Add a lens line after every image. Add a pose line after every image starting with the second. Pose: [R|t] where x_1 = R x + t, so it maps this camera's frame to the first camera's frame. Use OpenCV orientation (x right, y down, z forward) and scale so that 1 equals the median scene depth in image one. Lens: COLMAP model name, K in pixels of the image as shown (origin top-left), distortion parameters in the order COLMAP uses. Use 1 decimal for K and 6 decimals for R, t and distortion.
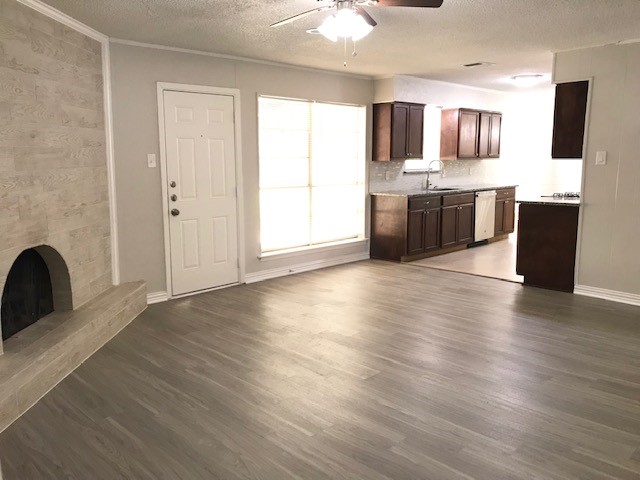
lens RADIAL K [[525.8, 0, 316.8], [0, 525.8, 240.1], [0, 0, 1]] dist [0.006919, 0.000808]
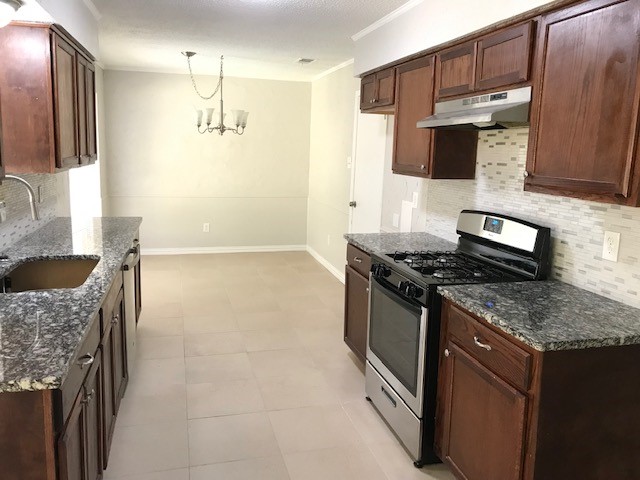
lens RADIAL K [[523.9, 0, 320.0], [0, 523.9, 240.0], [0, 0, 1]] dist [0.008491, -0.001044]
pose [[0.493472, -0.133544, 0.859448, 0.044510], [0.105871, 0.990017, 0.093044, -0.123663], [-0.863294, 0.045077, 0.502685, 0.679399]]
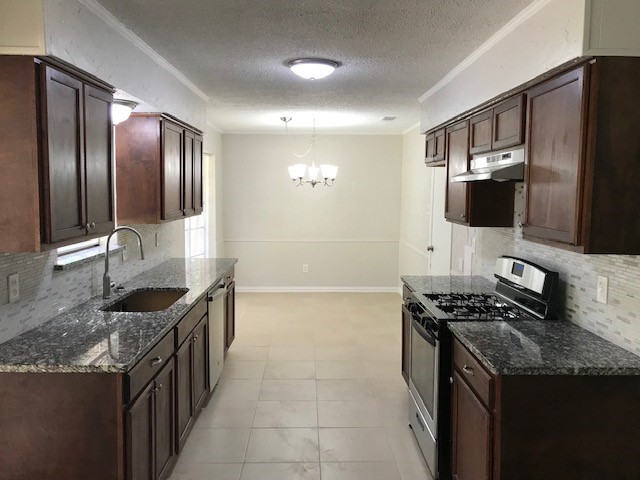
lens RADIAL K [[525.8, 0, 316.8], [0, 525.8, 240.1], [0, 0, 1]] dist [0.006919, 0.000808]
pose [[0.688824, -0.061361, 0.722327, 0.026246], [0.103118, 0.994573, -0.013847, -0.119642], [-0.717557, 0.084023, 0.691413, 0.591146]]
